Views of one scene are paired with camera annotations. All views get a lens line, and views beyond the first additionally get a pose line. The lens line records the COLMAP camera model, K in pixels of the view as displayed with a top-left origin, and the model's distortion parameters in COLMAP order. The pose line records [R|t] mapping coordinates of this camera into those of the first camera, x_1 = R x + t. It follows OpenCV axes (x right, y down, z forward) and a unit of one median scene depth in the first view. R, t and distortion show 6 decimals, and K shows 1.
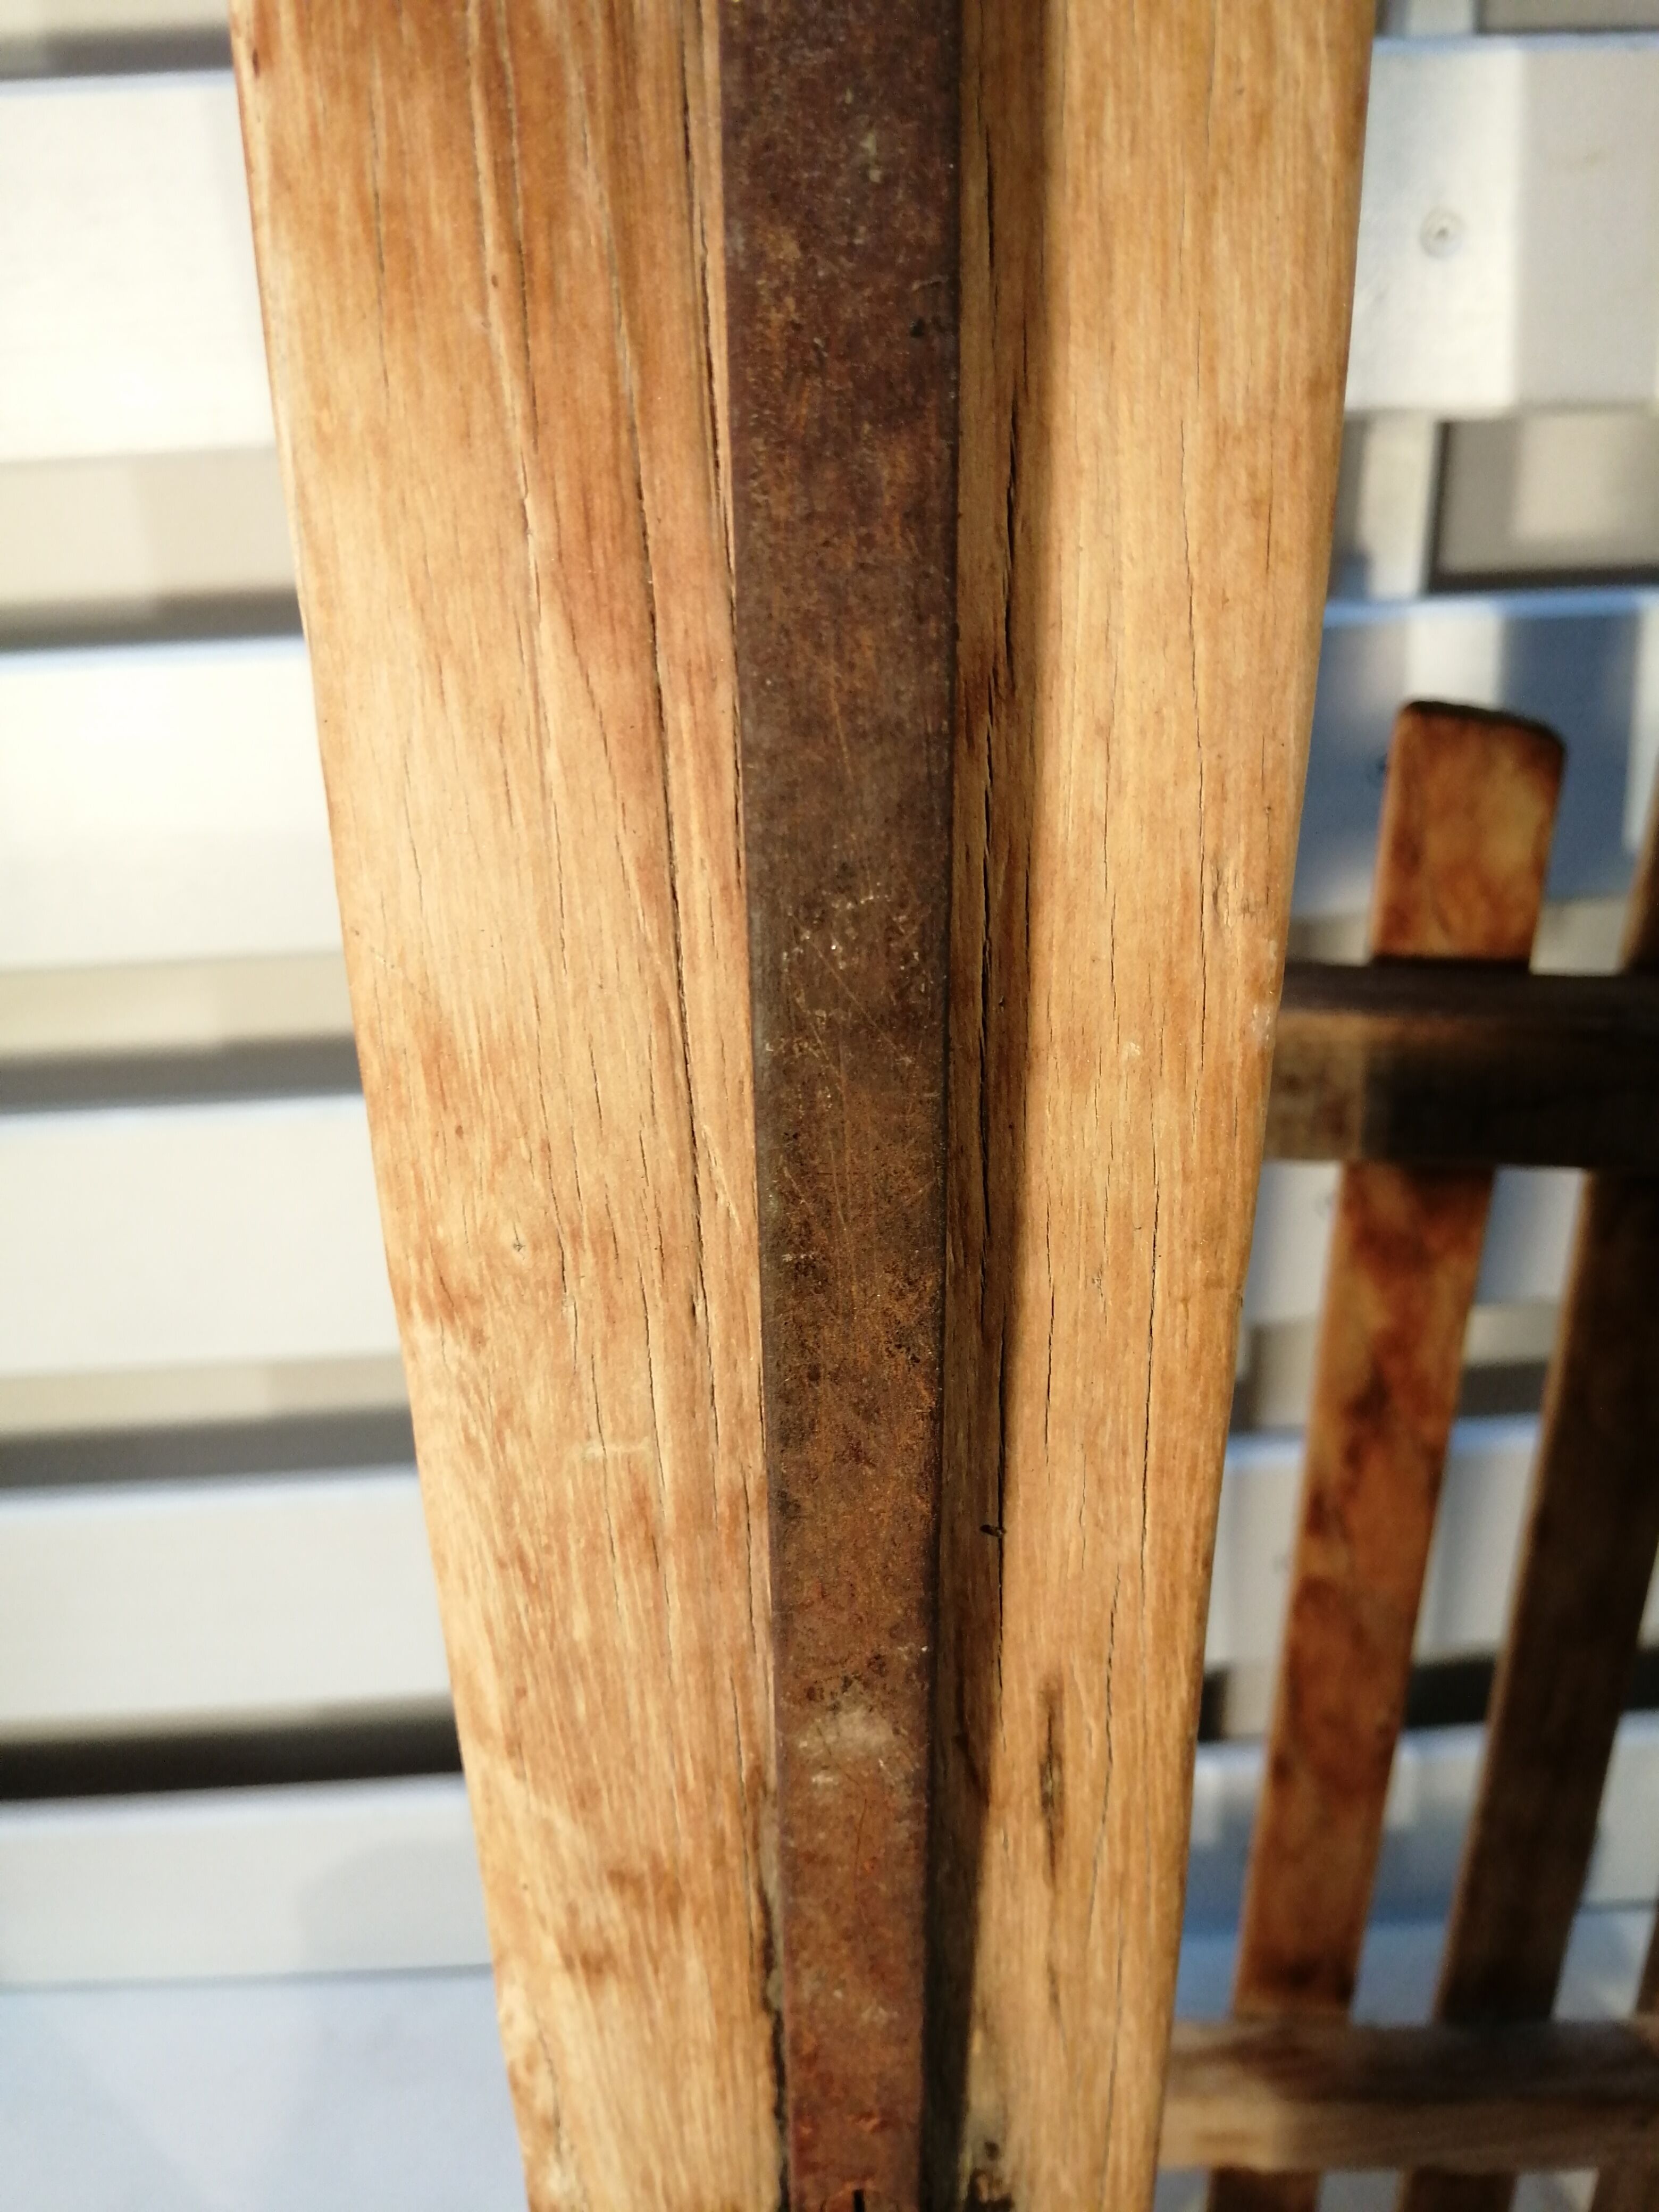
lens RADIAL K [[1498.5, 0, 829.5], [0, 1498.5, 1106.0], [0, 0, 1]] dist [0.020162, -0.069916]
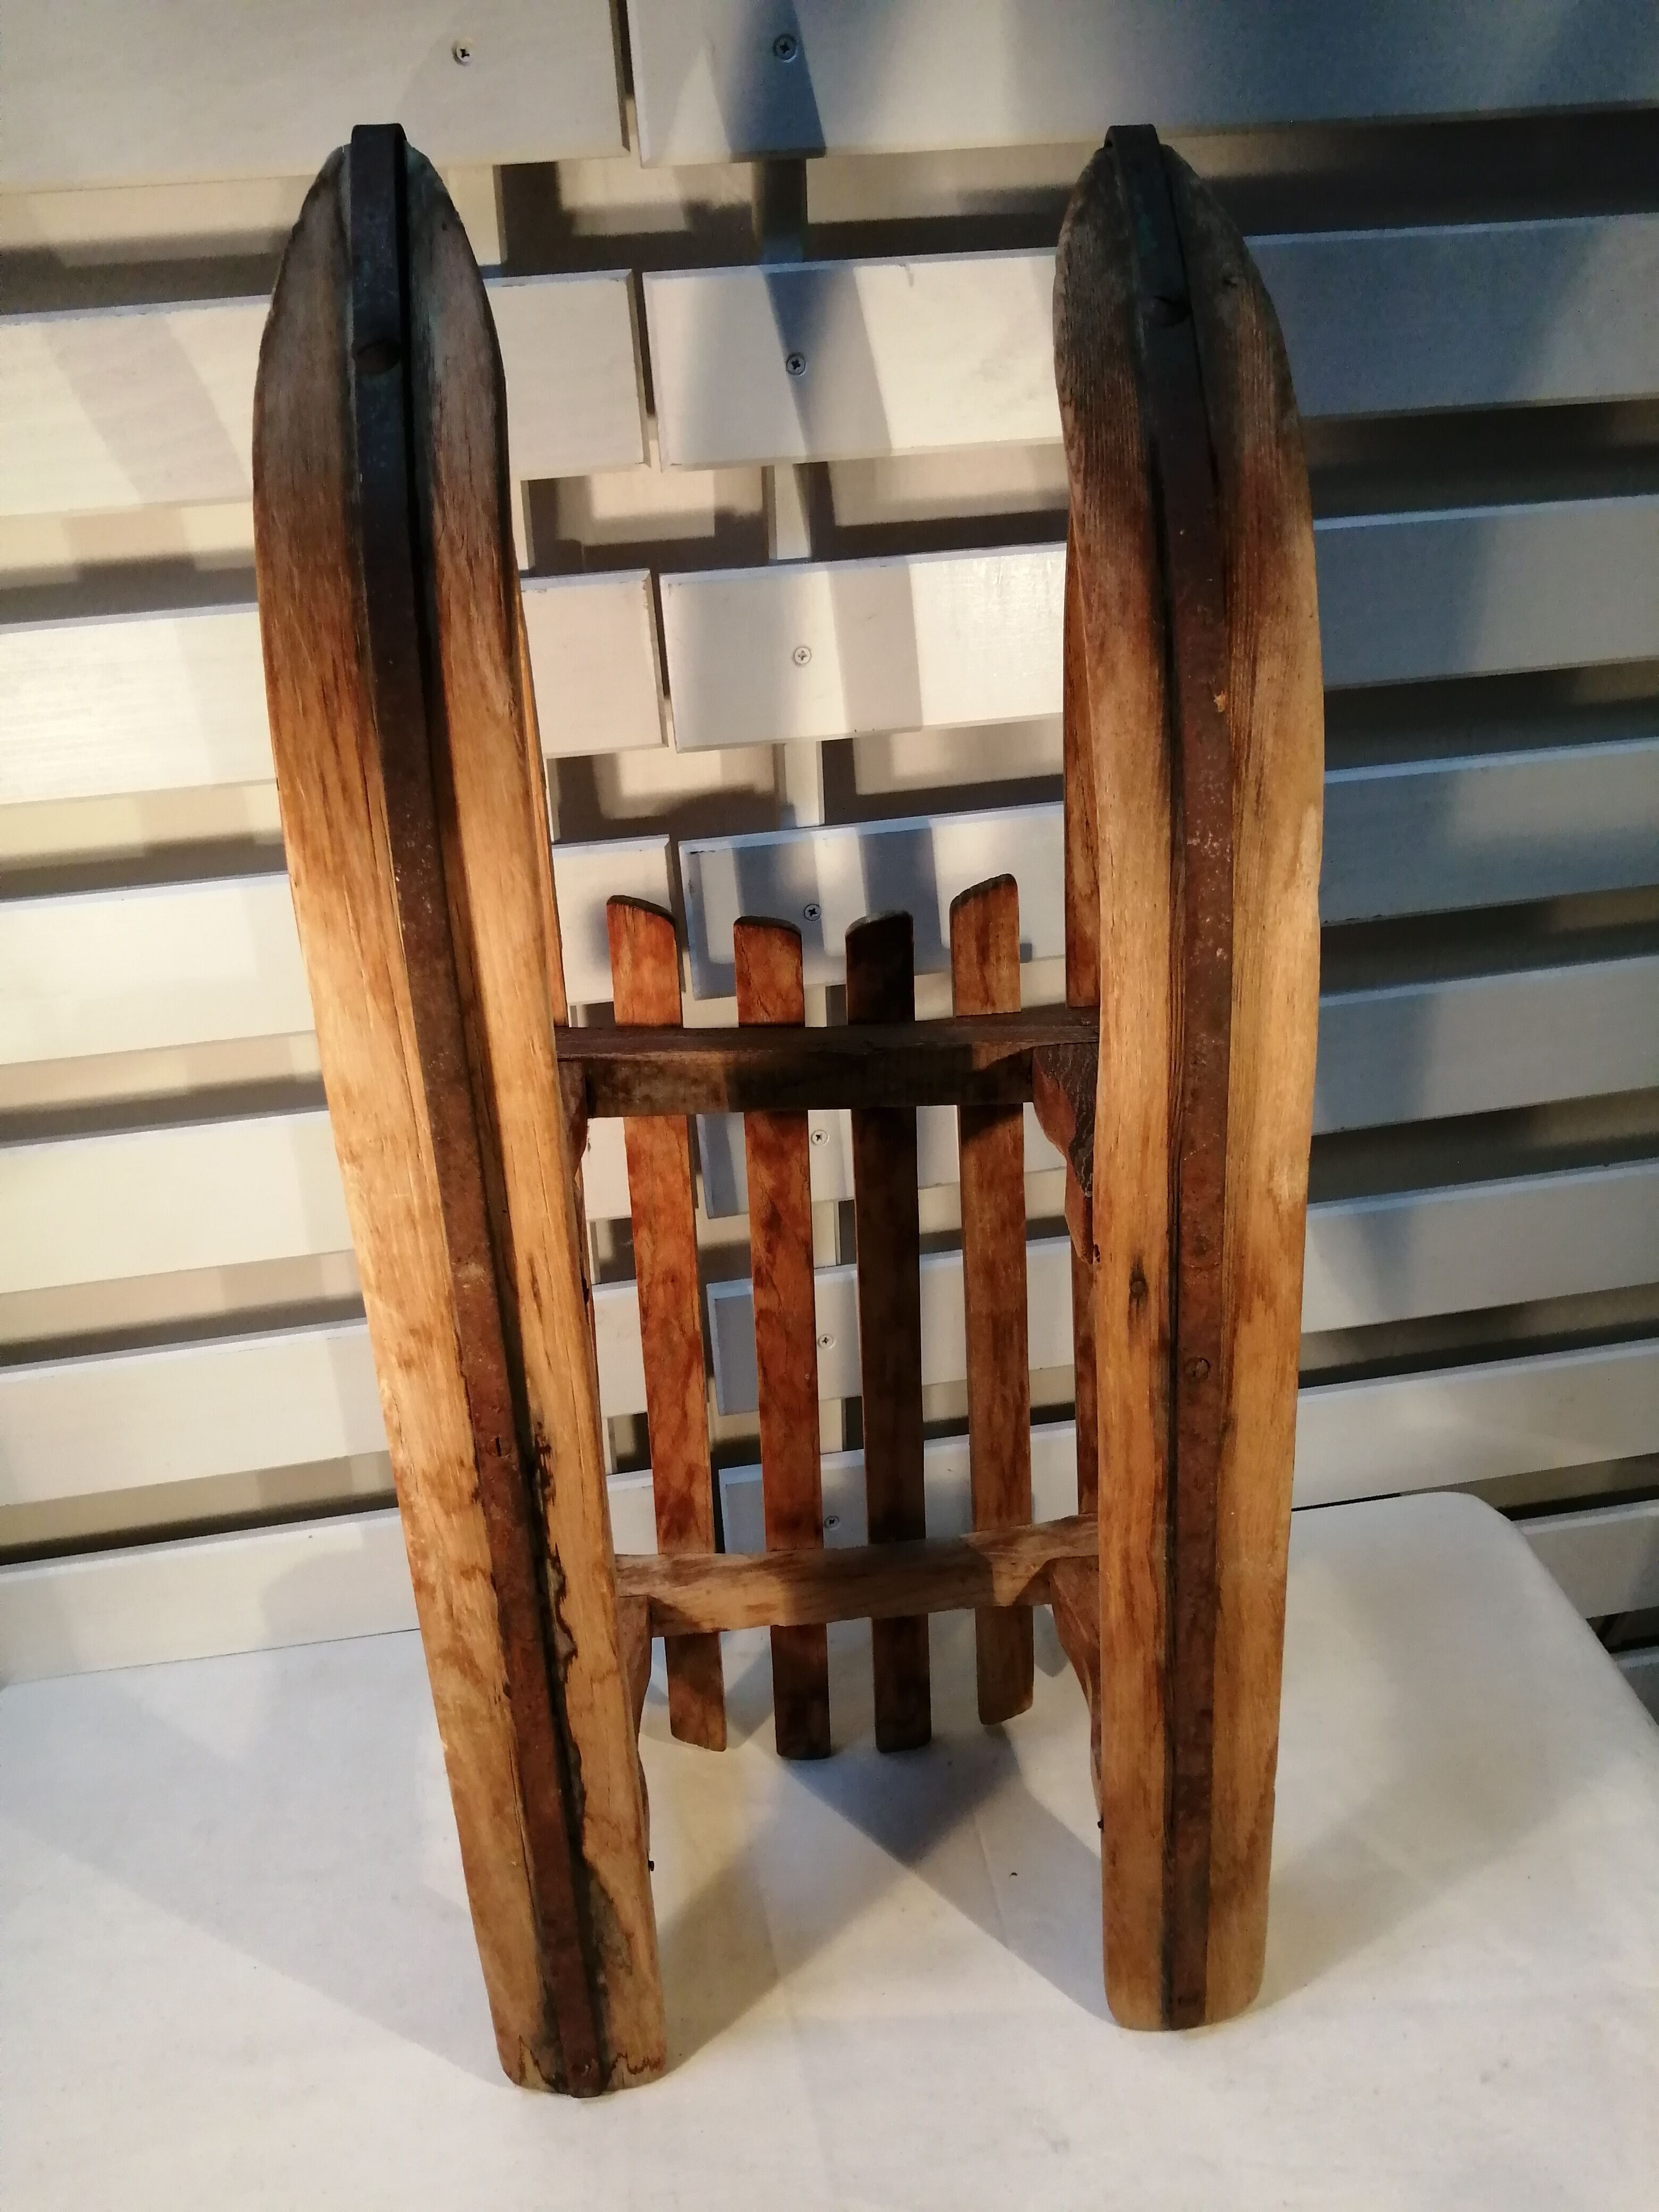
lens RADIAL K [[1498.5, 0, 829.5], [0, 1498.5, 1106.0], [0, 0, 1]] dist [0.020162, -0.069916]
pose [[0.993724, -0.060952, 0.093800, 0.556401], [0.060717, 0.998141, 0.005356, 0.047817], [-0.093952, 0.000373, 0.995577, -2.699818]]
